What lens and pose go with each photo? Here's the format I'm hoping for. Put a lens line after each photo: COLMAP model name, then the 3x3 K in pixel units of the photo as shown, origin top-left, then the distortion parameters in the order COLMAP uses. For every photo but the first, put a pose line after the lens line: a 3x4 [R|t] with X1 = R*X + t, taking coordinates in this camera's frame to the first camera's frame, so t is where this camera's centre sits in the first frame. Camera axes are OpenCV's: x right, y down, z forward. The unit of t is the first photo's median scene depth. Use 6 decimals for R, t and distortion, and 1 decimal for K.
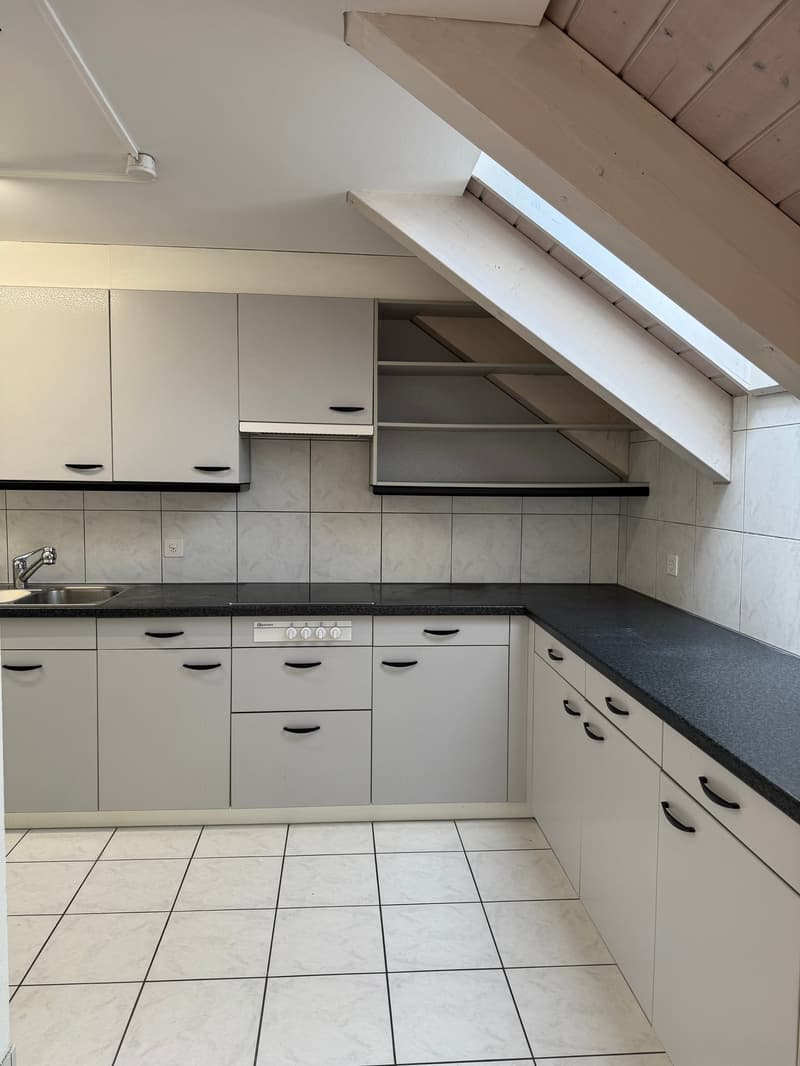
lens RADIAL K [[739.0, 0, 400.0], [0, 739.0, 533.0], [0, 0, 1]] dist [0.083604, -0.089265]
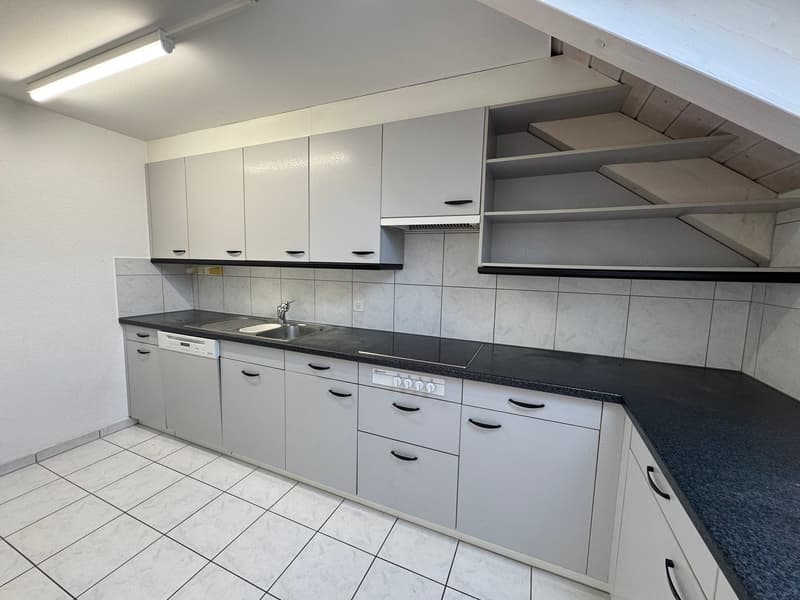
lens RADIAL K [[321.0, 0, 396.9], [0, 321.0, 298.9], [0, 0, 1]] dist [-0.015756, 0.000123]
pose [[0.879713, 0.057362, -0.472032, 0.095915], [-0.048055, 0.998340, 0.031761, -0.021435], [0.473070, -0.005257, 0.881009, 0.484708]]
